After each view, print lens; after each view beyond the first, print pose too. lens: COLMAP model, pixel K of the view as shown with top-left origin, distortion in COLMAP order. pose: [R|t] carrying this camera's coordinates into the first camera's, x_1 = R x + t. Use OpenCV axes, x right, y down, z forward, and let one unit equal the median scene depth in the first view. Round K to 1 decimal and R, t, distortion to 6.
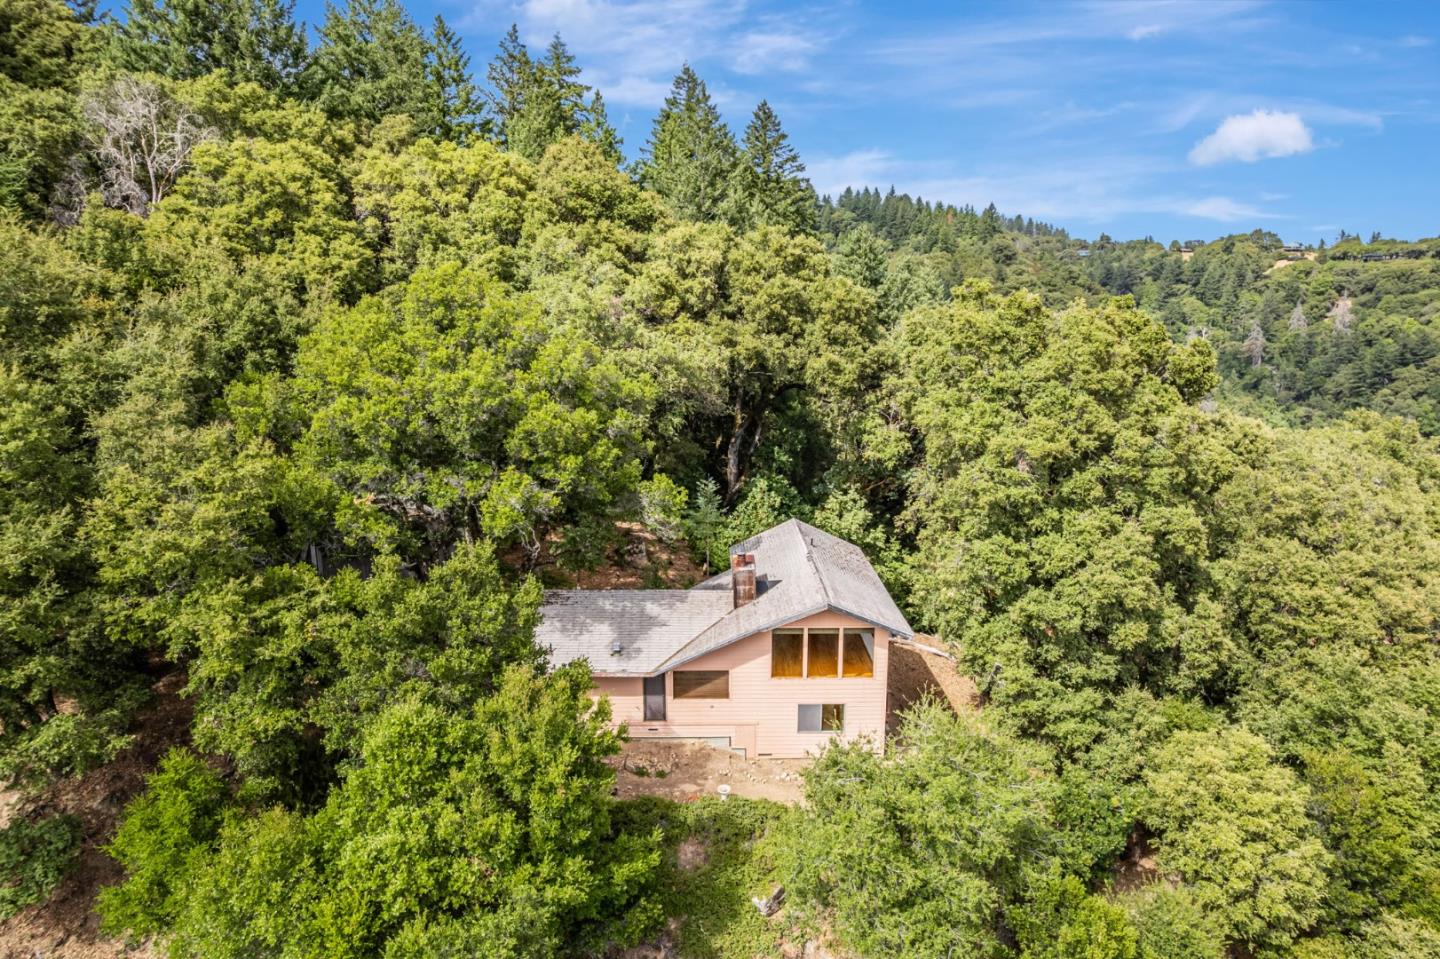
lens RADIAL K [[939.0, 0, 733.4], [0, 939.0, 457.2], [0, 0, 1]] dist [-0.054580, 0.040458]
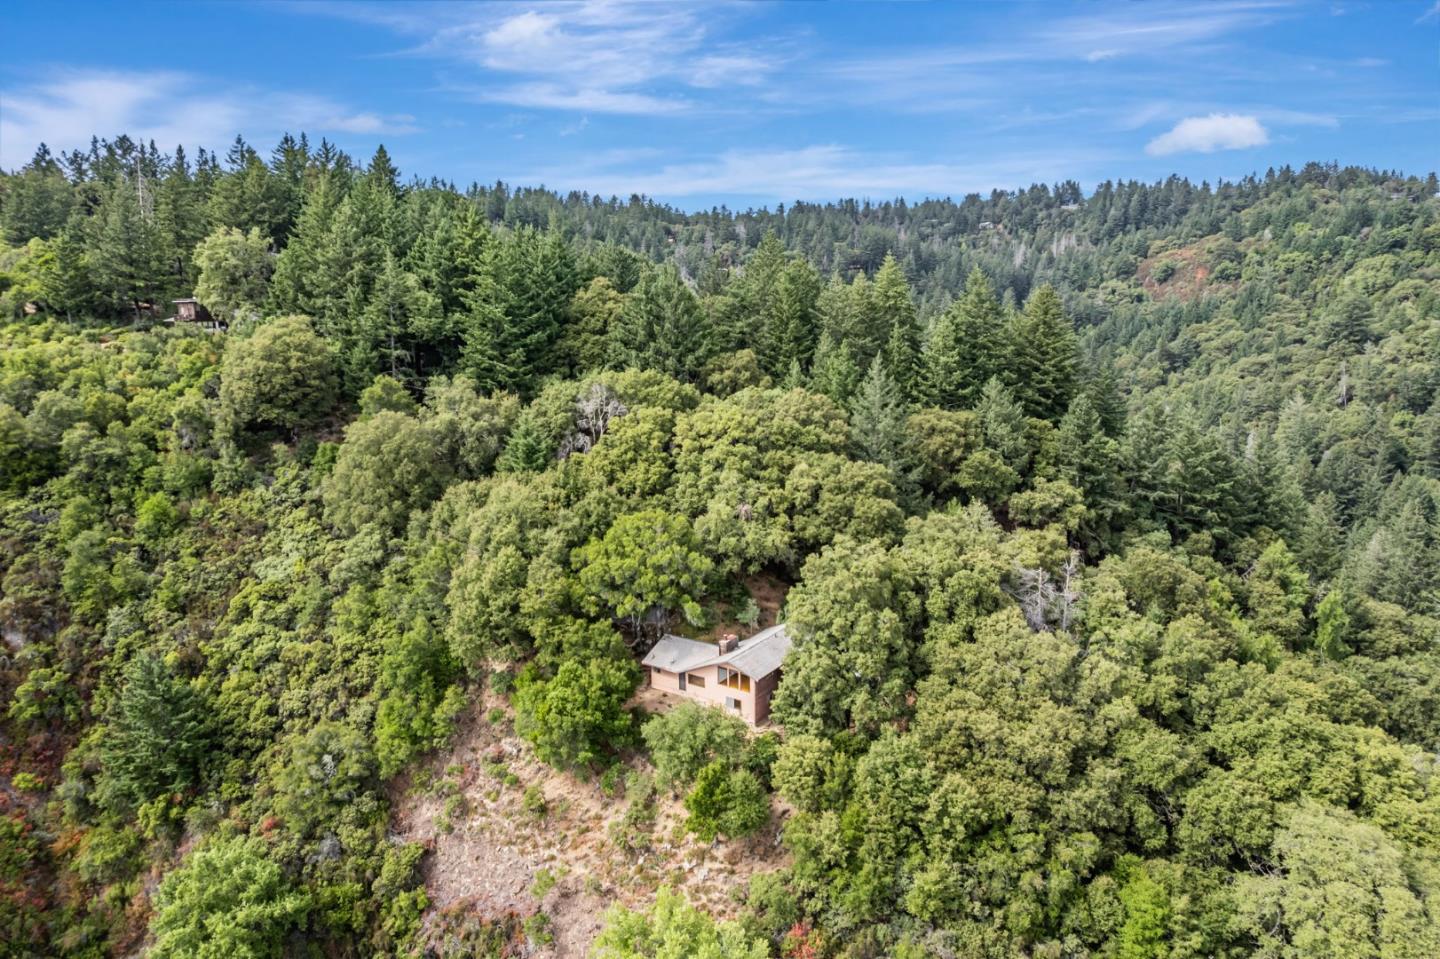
lens RADIAL K [[939.0, 0, 733.4], [0, 939.0, 457.2], [0, 0, 1]] dist [-0.054580, 0.040458]
pose [[0.822904, 0.089946, -0.561016, 1.199406], [-0.085256, 0.995758, 0.034592, -0.398899], [0.561748, 0.019364, 0.827082, -0.946300]]
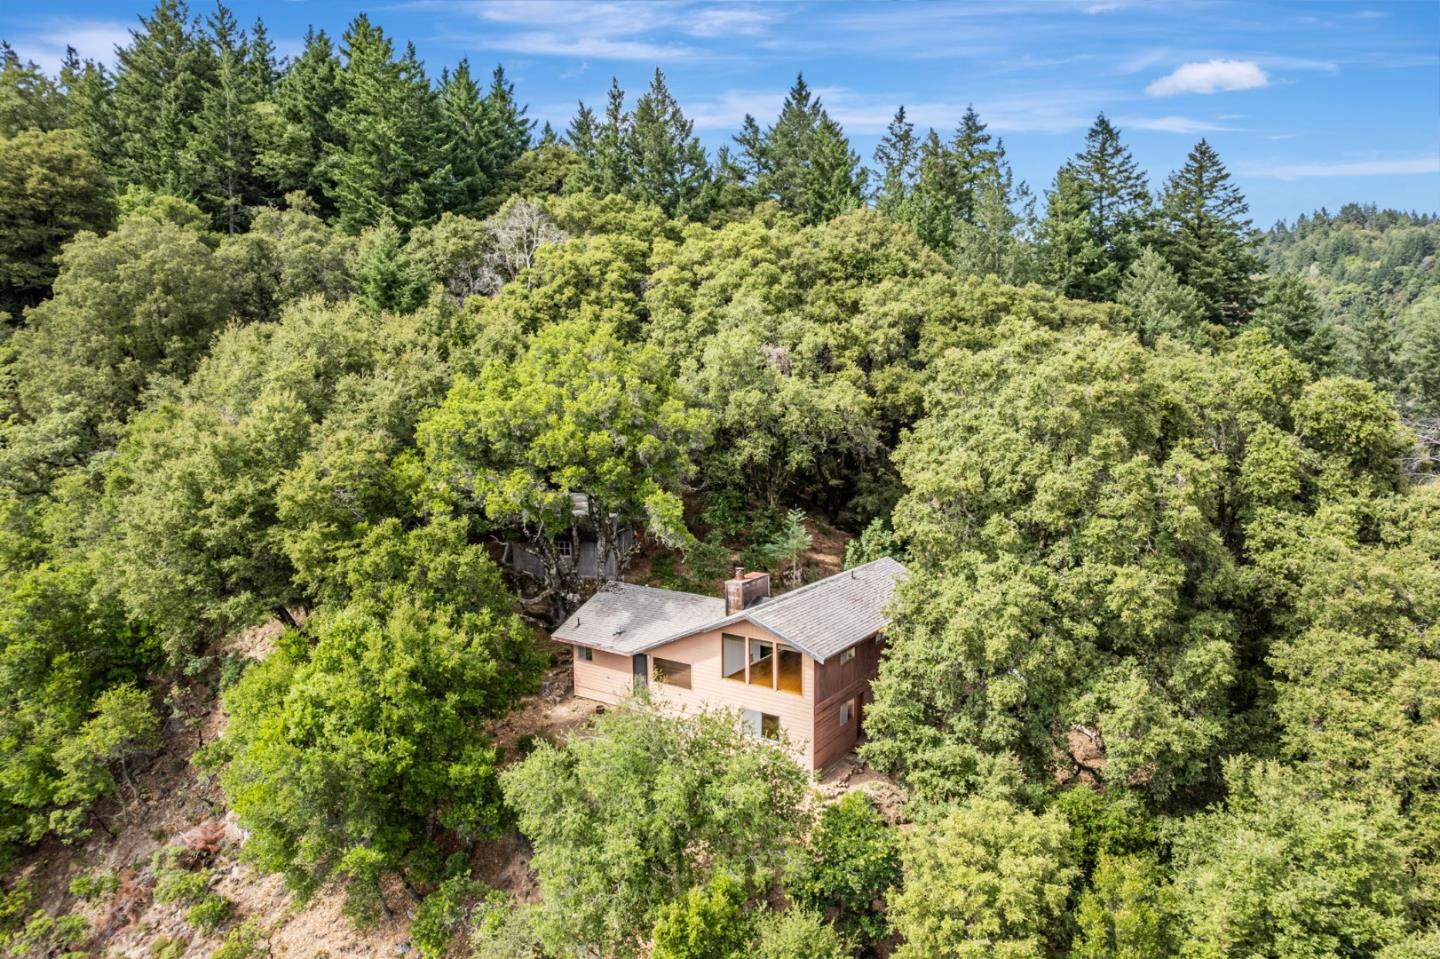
lens RADIAL K [[939.0, 0, 733.4], [0, 939.0, 457.2], [0, 0, 1]] dist [-0.054580, 0.040458]
pose [[0.816111, 0.044056, -0.576214, 0.538130], [-0.084694, 0.995442, -0.043846, 0.016869], [0.571656, 0.084585, 0.816122, 0.061303]]
